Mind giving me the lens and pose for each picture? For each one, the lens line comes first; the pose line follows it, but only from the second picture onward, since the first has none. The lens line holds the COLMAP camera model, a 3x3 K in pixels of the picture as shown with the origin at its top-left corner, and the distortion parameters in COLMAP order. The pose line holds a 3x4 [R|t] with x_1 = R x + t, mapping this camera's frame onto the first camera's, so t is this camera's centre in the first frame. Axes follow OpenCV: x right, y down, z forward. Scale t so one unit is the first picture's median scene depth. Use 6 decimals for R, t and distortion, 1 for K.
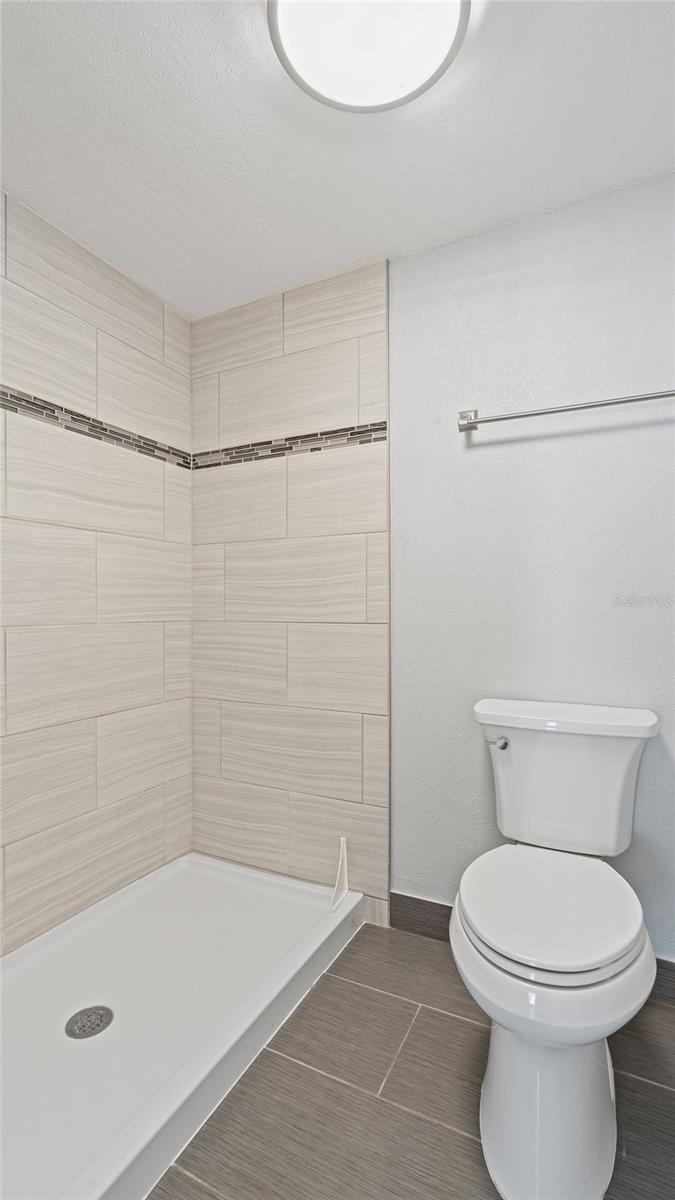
lens RADIAL K [[552.6, 0, 339.4], [0, 552.6, 598.5], [0, 0, 1]] dist [-0.001756, 0.009339]
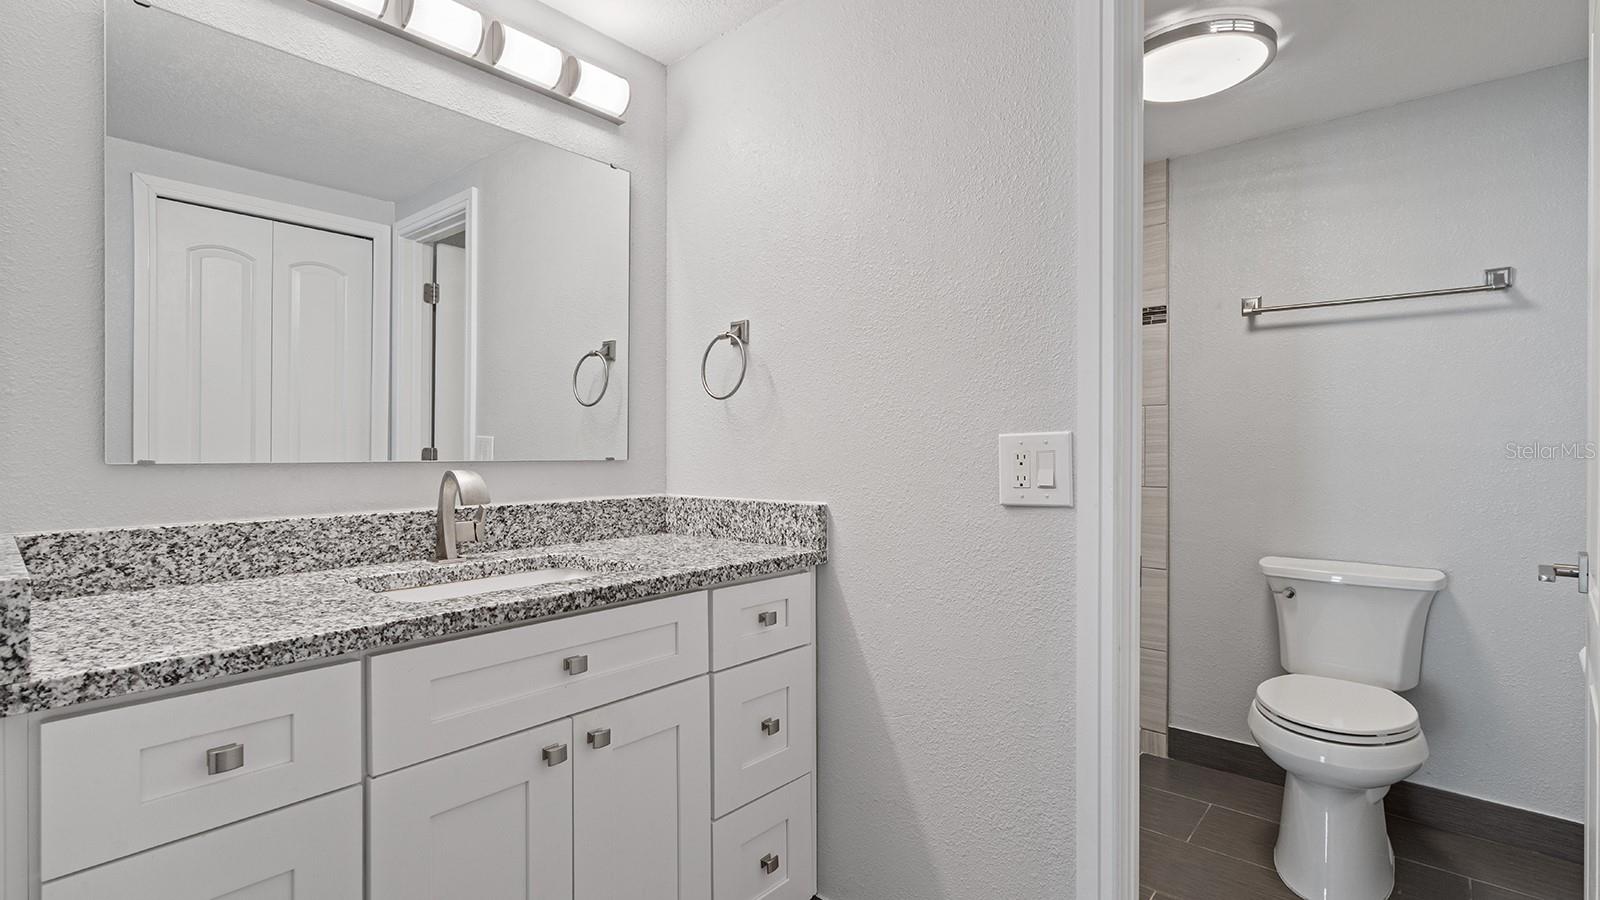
lens RADIAL K [[736.8, 0, 797.6], [0, 736.8, 442.8], [0, 0, 1]] dist [-0.001756, 0.009339]
pose [[0.965393, 0.009491, -0.260627, -0.250181], [-0.011074, 0.999928, -0.004604, -0.029664], [0.260564, 0.007330, 0.965429, -0.644512]]
